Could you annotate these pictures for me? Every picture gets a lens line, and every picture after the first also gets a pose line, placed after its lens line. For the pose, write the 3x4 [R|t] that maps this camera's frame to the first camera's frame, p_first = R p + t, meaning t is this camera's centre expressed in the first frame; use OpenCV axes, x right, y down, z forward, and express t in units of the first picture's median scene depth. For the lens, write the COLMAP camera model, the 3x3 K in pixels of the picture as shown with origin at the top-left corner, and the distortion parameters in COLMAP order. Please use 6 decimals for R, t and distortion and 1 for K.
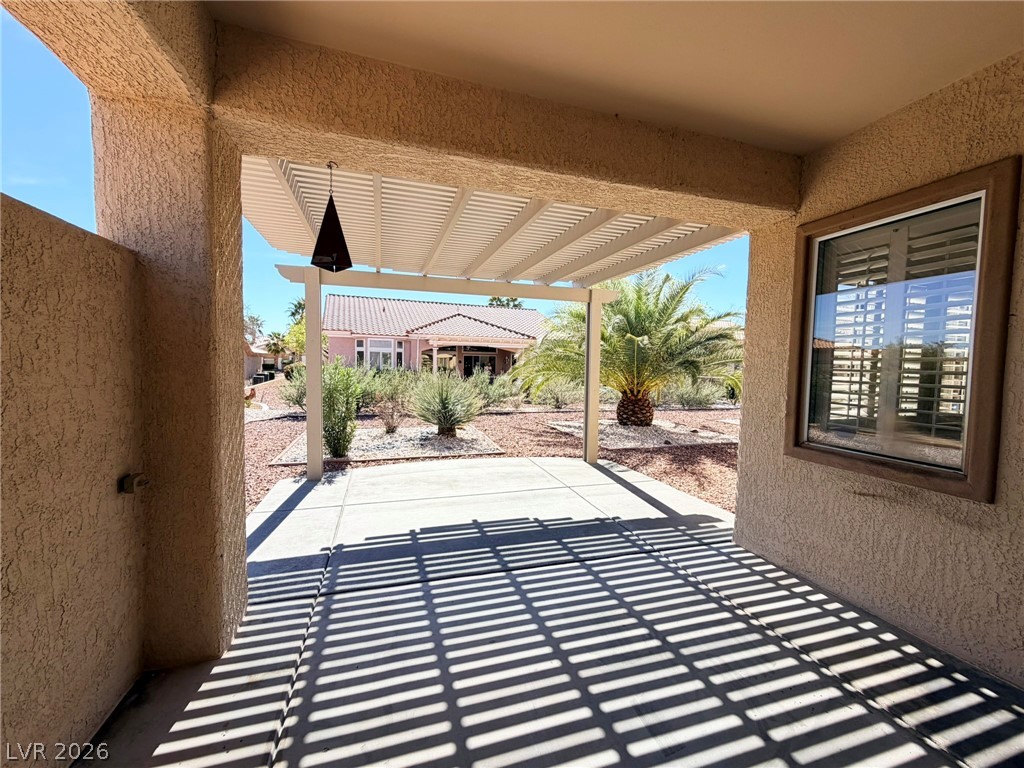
lens RADIAL K [[408.3, 0, 515.5], [0, 408.3, 383.0], [0, 0, 1]] dist [0.001238, 0.000262]
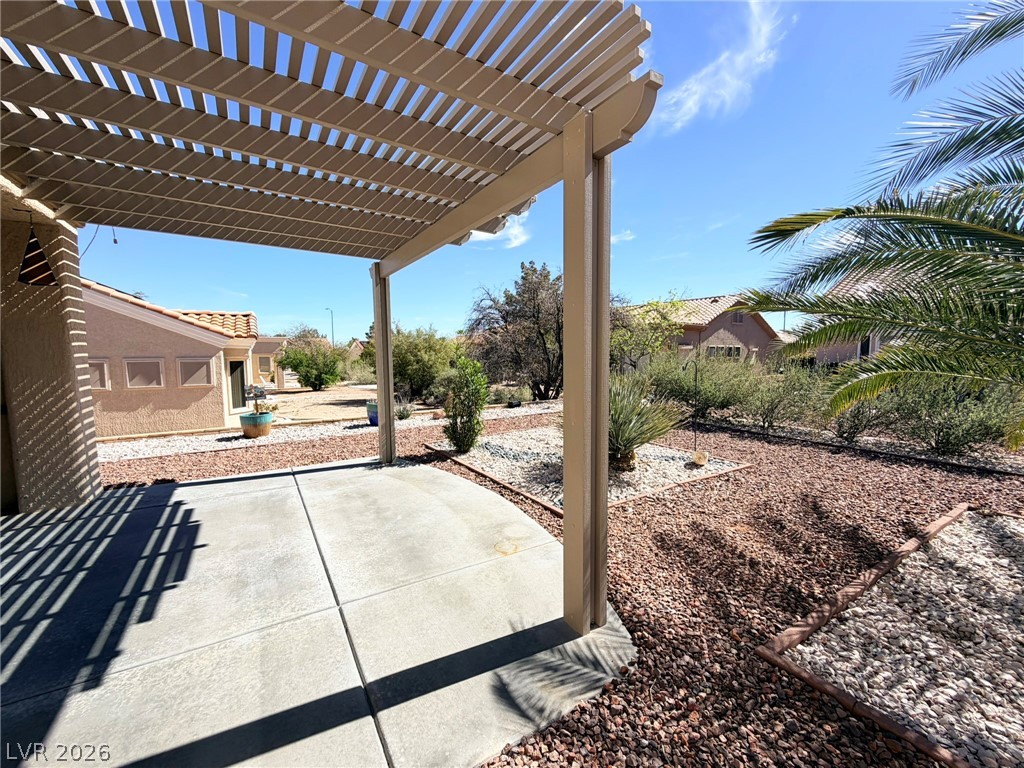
lens RADIAL K [[408.3, 0, 507.4], [0, 408.3, 384.2], [0, 0, 1]] dist [0.001238, 0.000262]
pose [[0.245722, 0.059606, -0.967506, 0.439725], [-0.036874, 0.997960, 0.052117, -0.028160], [0.968639, 0.022869, 0.247419, 0.738377]]
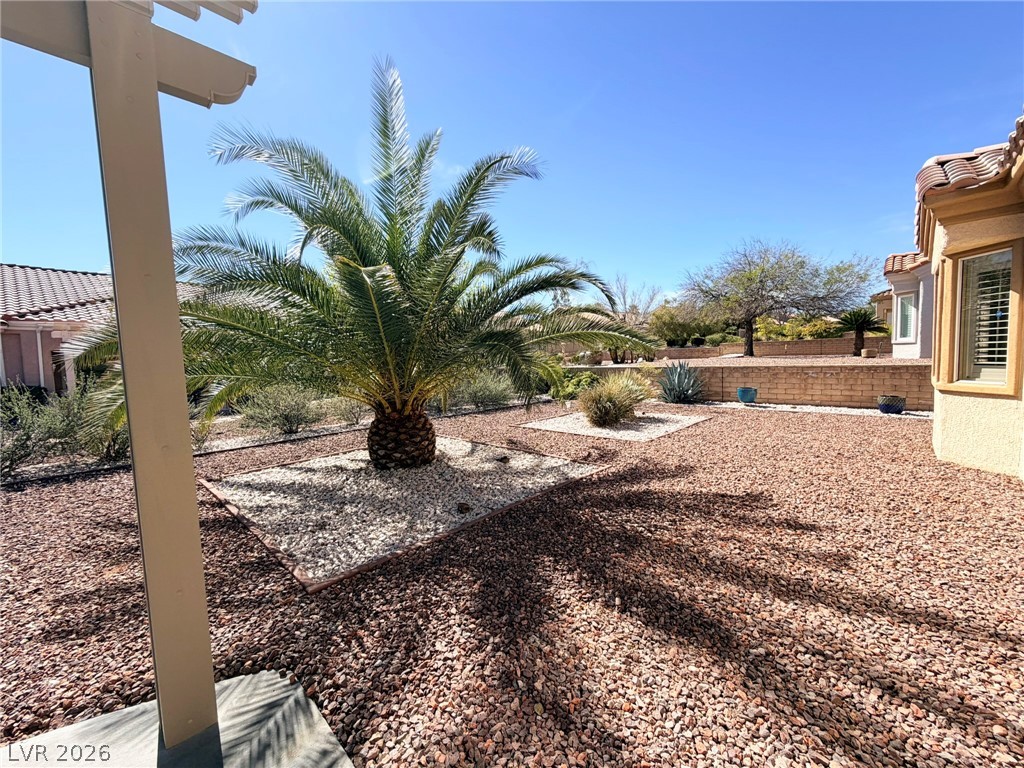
lens RADIAL K [[408.3, 0, 509.0], [0, 408.3, 383.5], [0, 0, 1]] dist [0.001238, 0.000262]
pose [[0.882248, -0.075414, 0.464706, 0.223444], [0.069670, 0.997132, 0.029549, -0.012476], [-0.465601, 0.006307, 0.884972, 0.591516]]
